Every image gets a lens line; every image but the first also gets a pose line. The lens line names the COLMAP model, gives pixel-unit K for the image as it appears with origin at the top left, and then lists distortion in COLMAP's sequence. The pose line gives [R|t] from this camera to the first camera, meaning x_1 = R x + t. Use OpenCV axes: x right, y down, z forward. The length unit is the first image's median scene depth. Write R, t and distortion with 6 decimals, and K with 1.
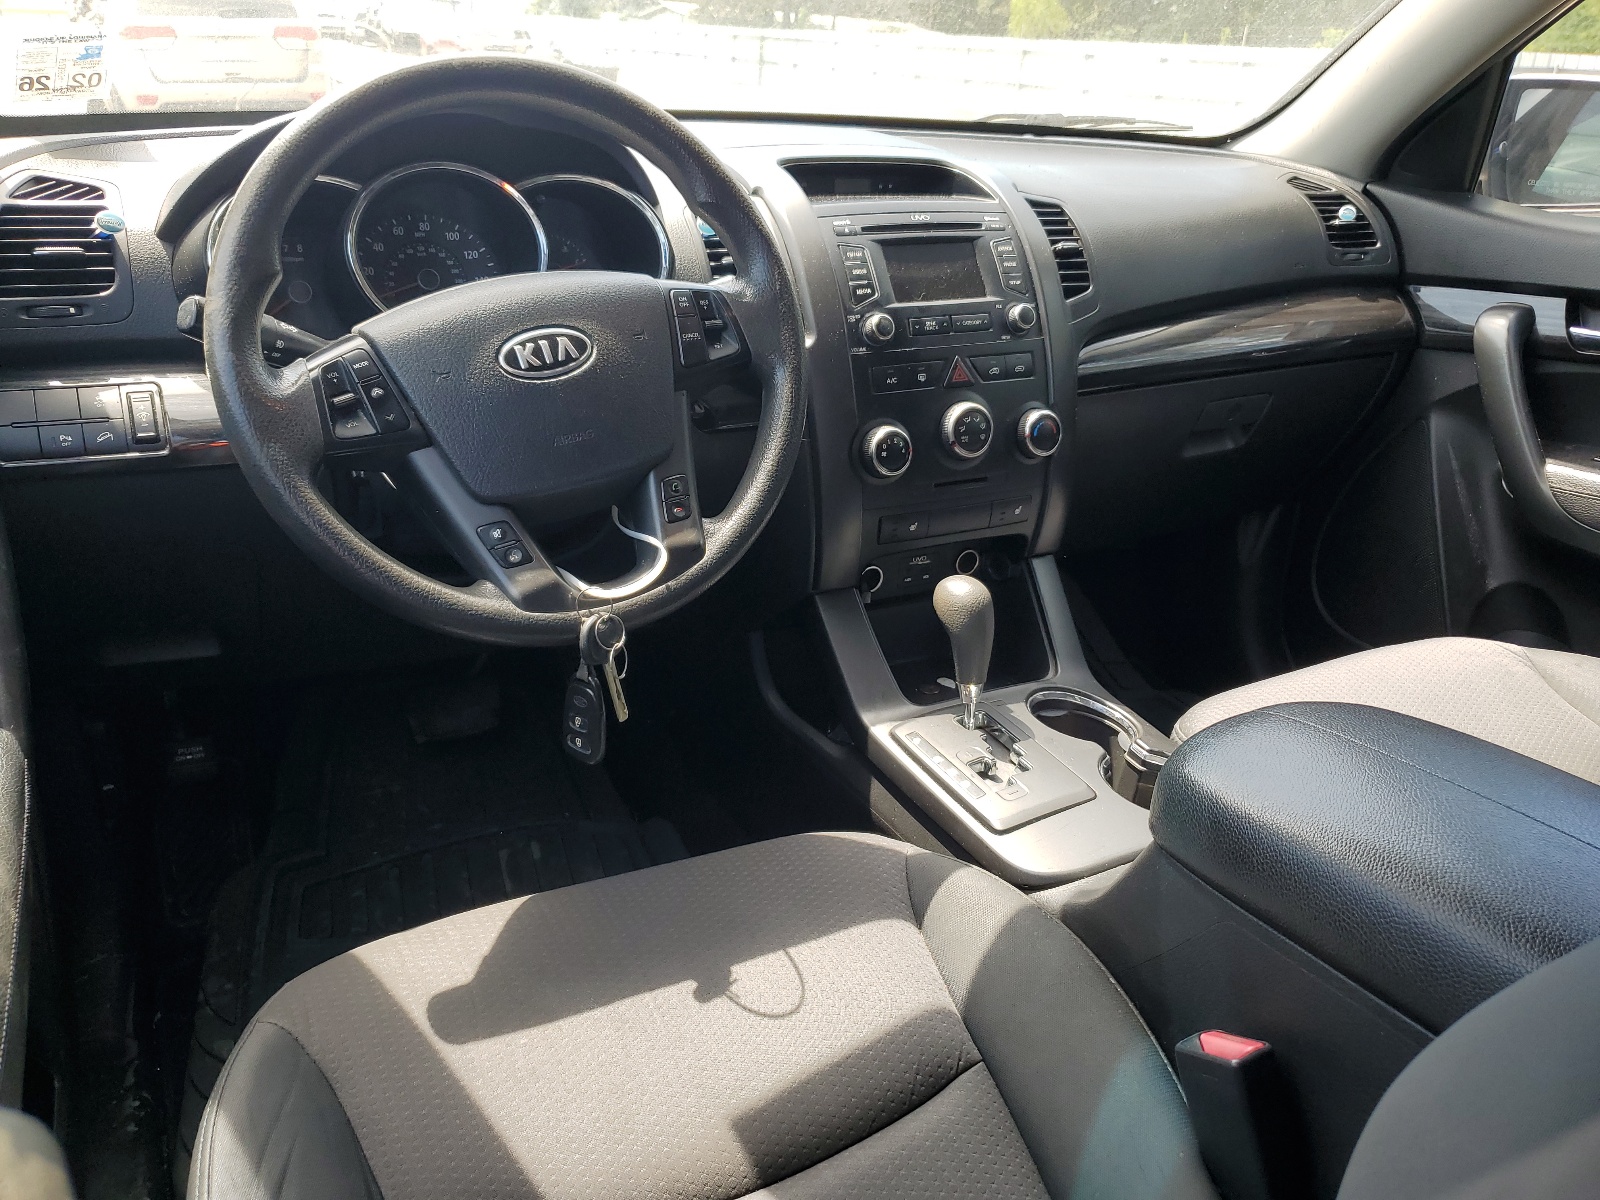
lens RADIAL K [[1208.1, 0, 800.0], [0, 1208.1, 600.0], [0, 0, 1]] dist [0.008741, 0.003084]
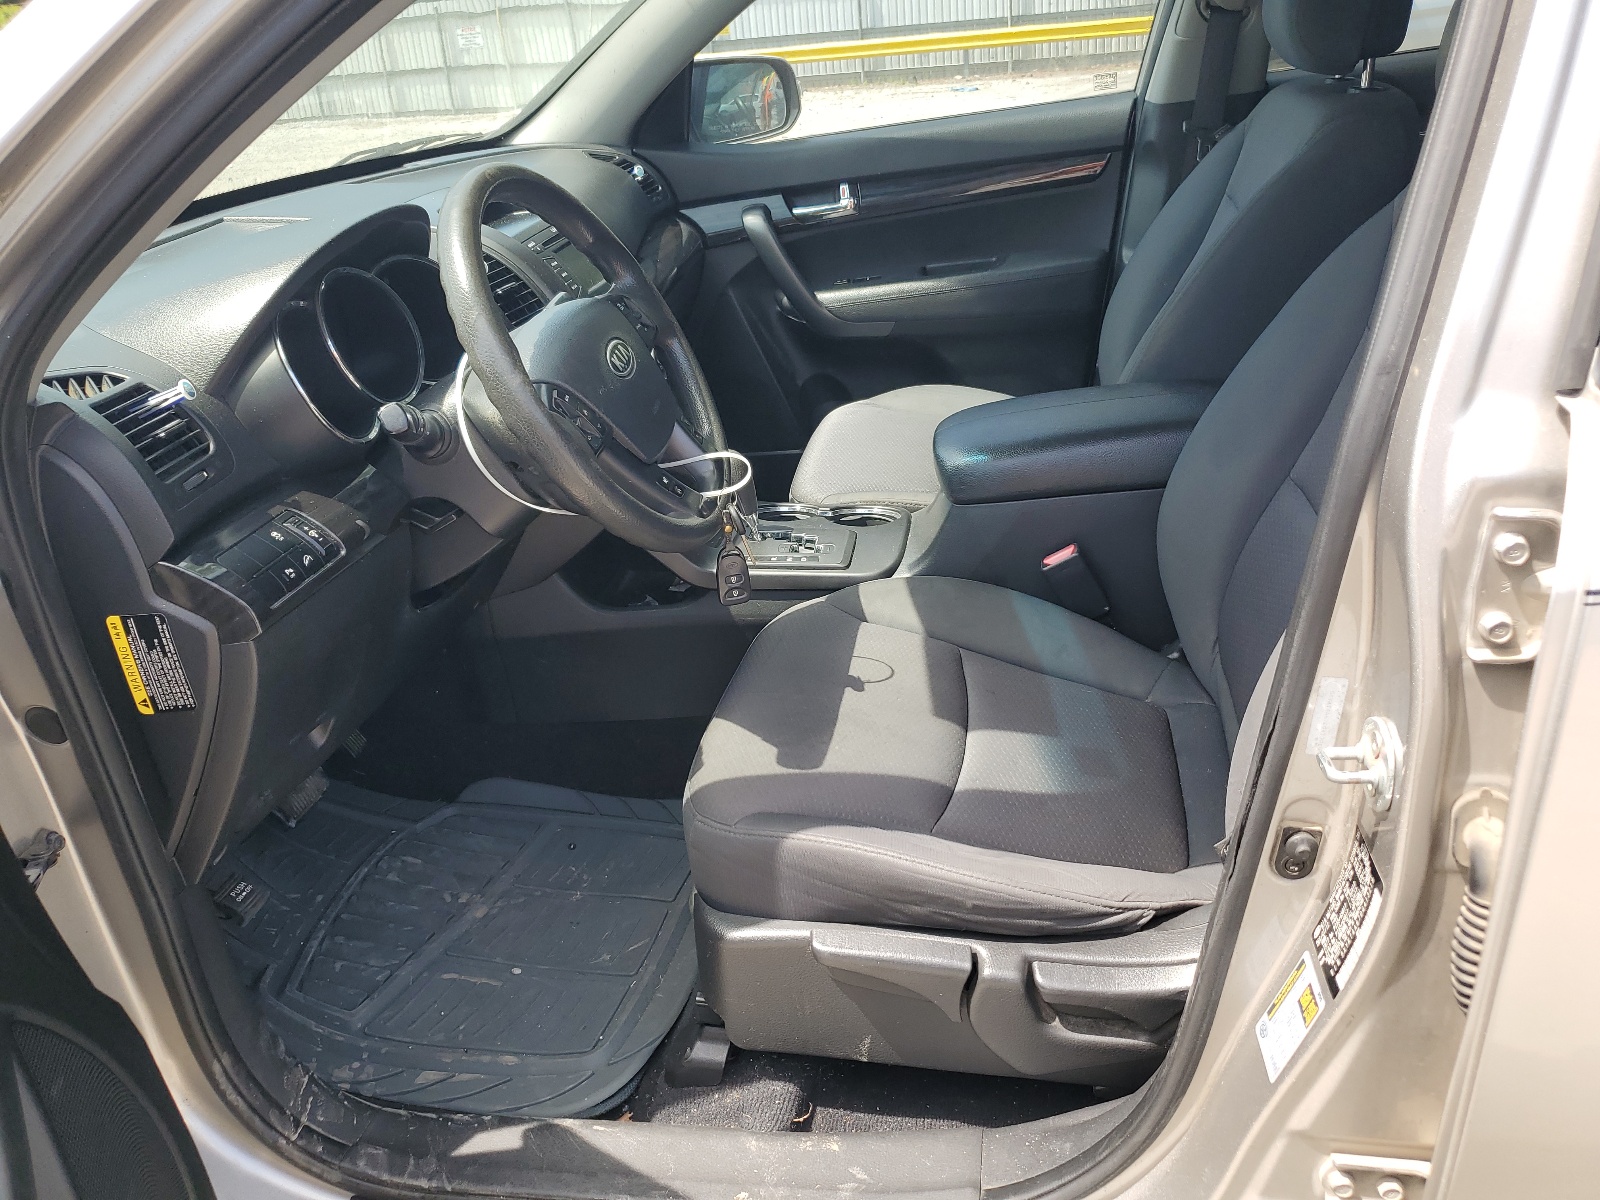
lens RADIAL K [[1208.1, 0, 800.0], [0, 1208.1, 600.0], [0, 0, 1]] dist [0.008741, 0.003084]
pose [[0.613134, -0.438573, 0.657054, -1.309099], [0.423686, 0.884557, 0.195062, -0.153445], [-0.666751, 0.158785, 0.728169, -0.194667]]
